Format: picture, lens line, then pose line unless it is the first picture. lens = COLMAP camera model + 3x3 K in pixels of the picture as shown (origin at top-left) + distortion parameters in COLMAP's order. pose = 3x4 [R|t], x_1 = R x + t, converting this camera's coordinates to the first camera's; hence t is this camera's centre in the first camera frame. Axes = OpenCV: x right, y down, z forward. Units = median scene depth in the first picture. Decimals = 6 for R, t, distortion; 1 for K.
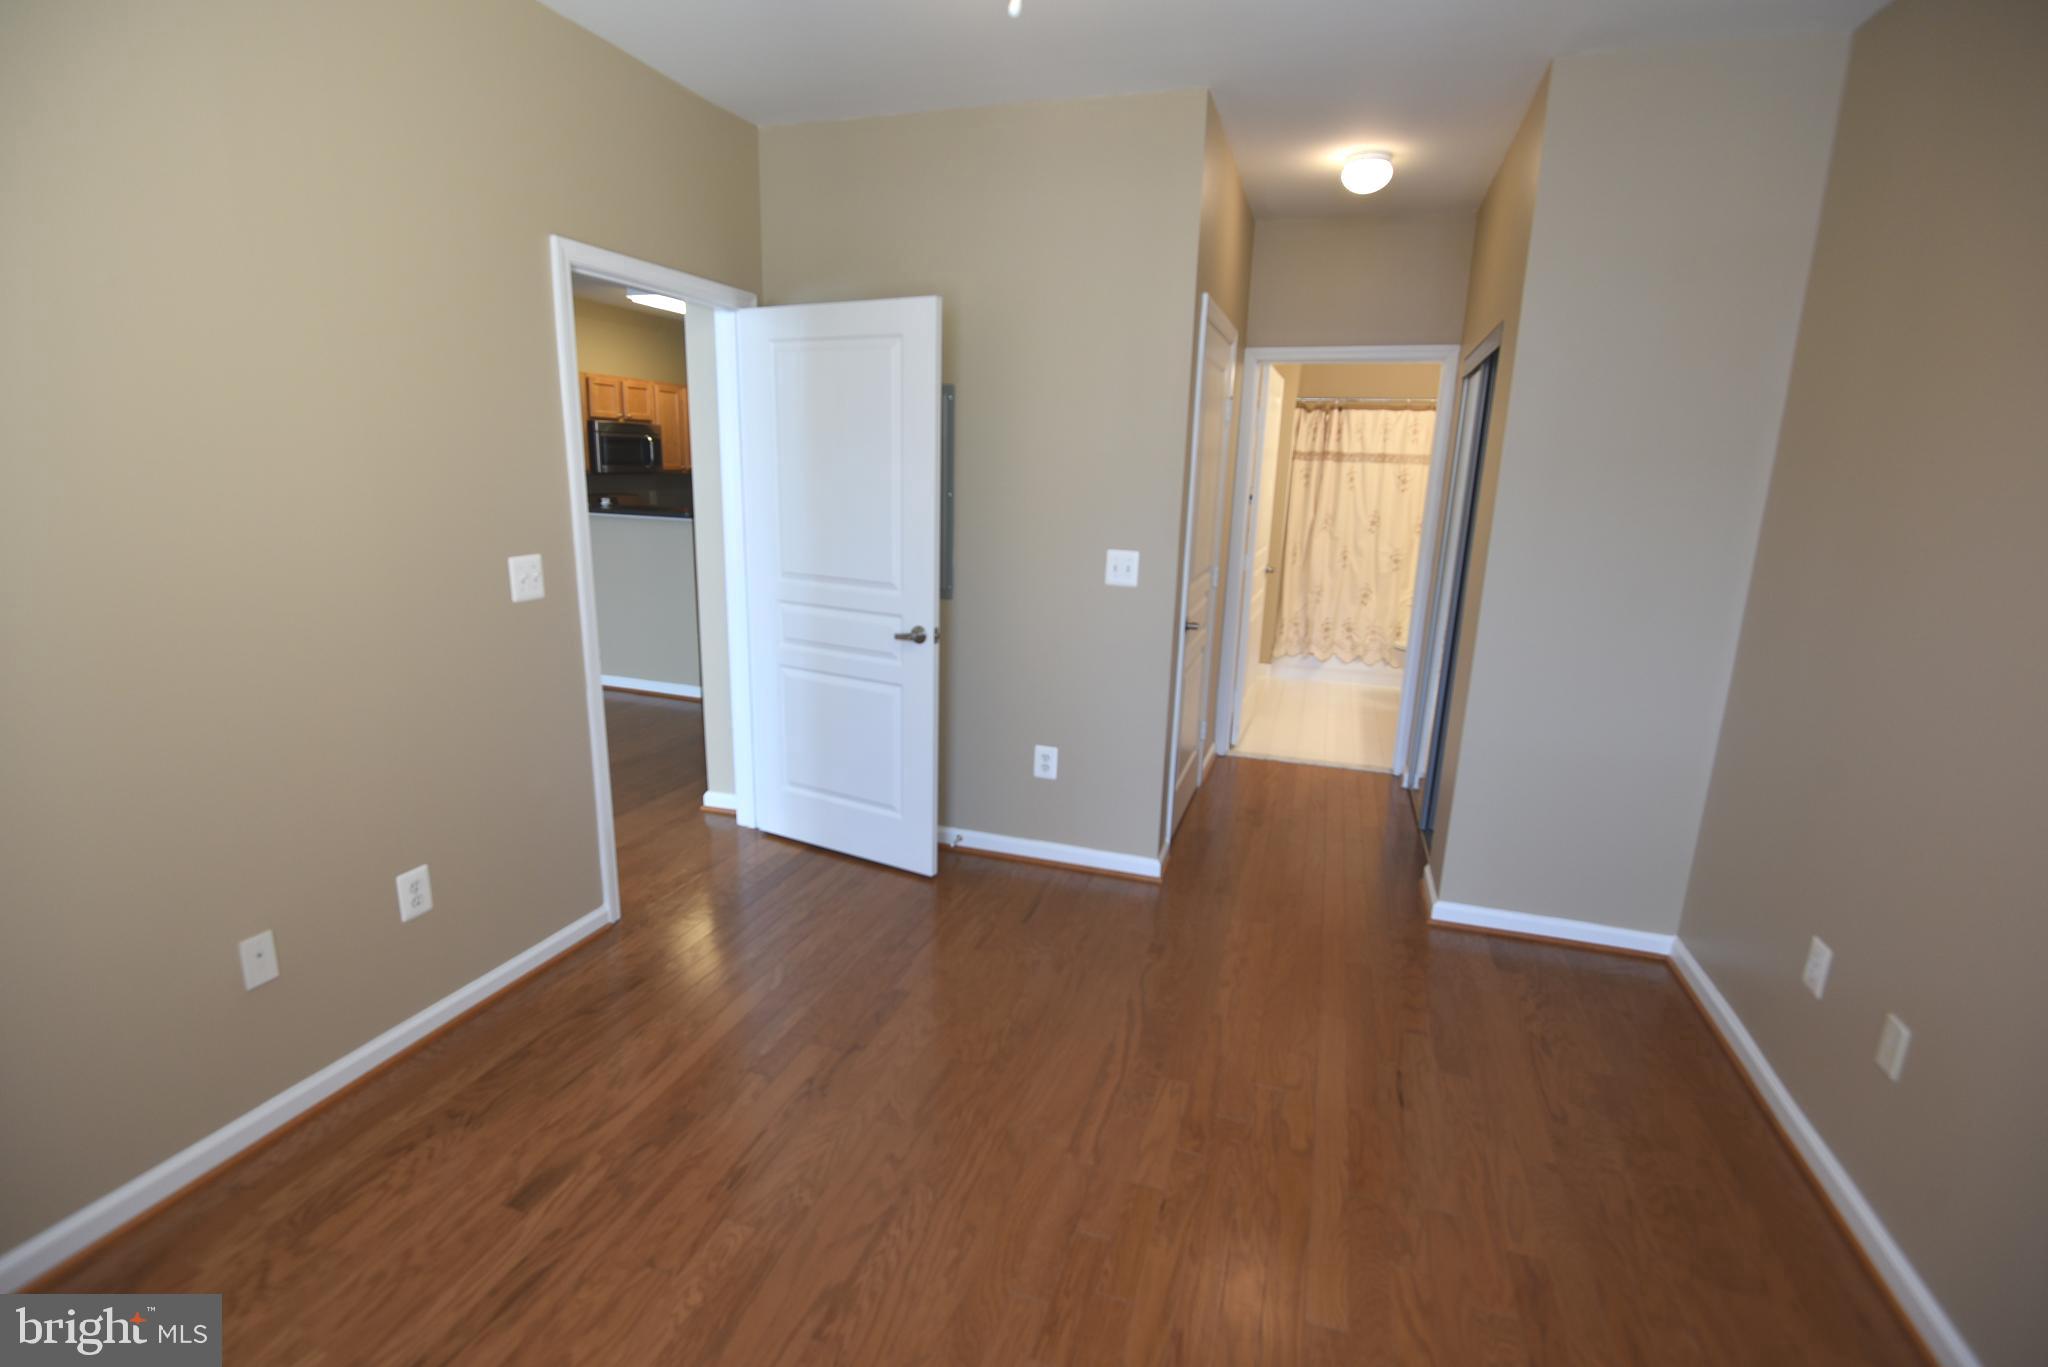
lens RADIAL K [[947.8, 0, 1024.0], [0, 947.8, 683.5], [0, 0, 1]] dist [-0.002803, -0.000989]
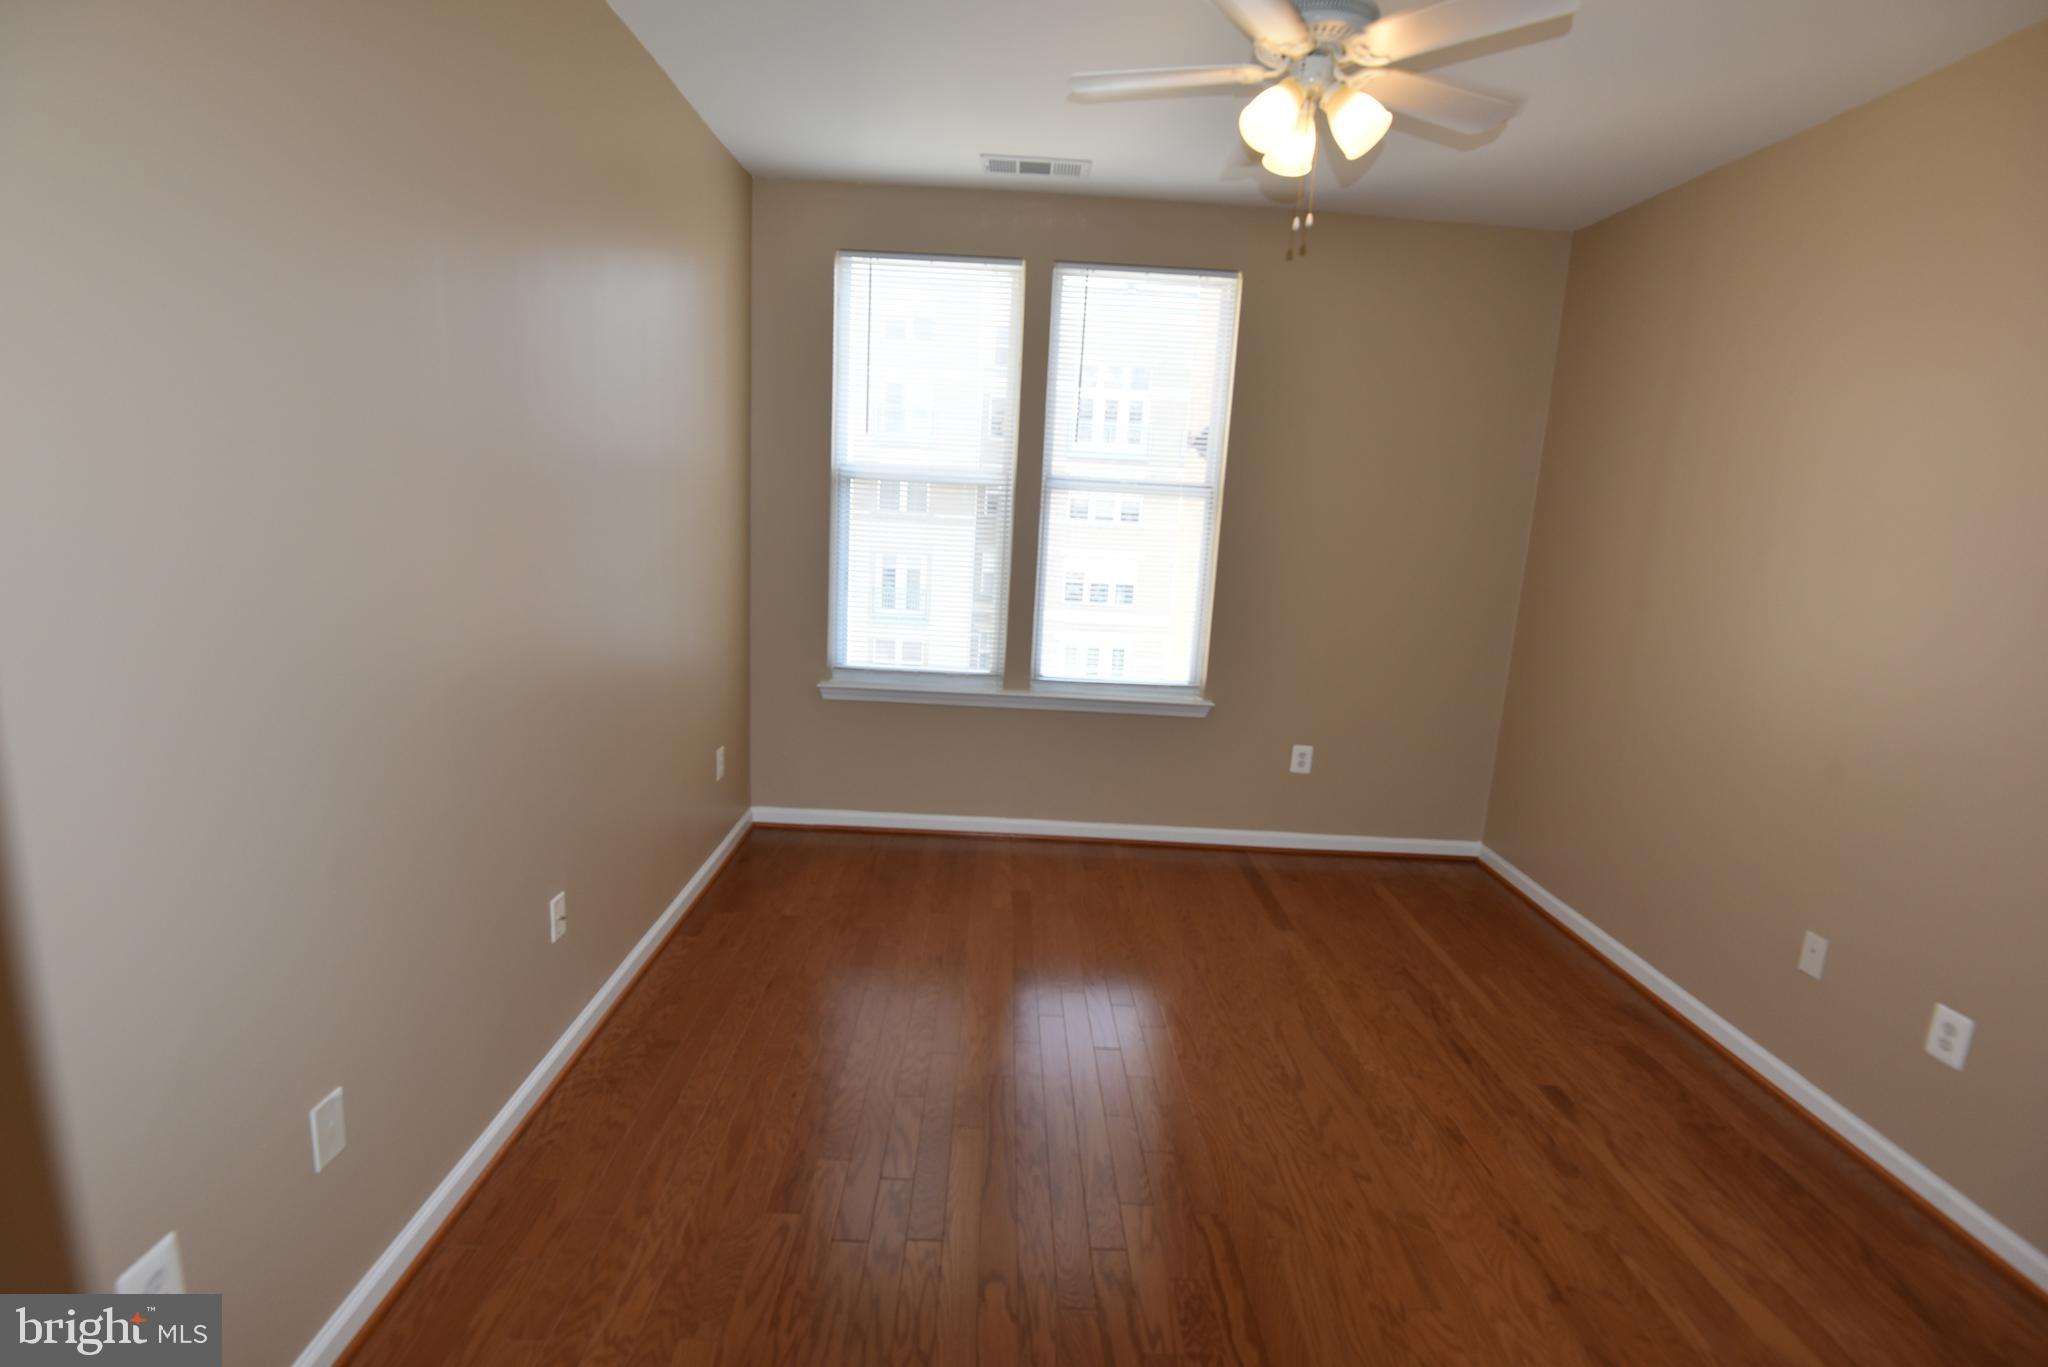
lens RADIAL K [[947.8, 0, 1024.0], [0, 947.8, 683.5], [0, 0, 1]] dist [-0.002803, -0.000989]
pose [[-0.938701, -0.016222, -0.344350, 0.601252], [-0.159872, 0.905466, 0.393156, -0.355200], [0.305420, 0.424108, -0.852556, 1.592732]]
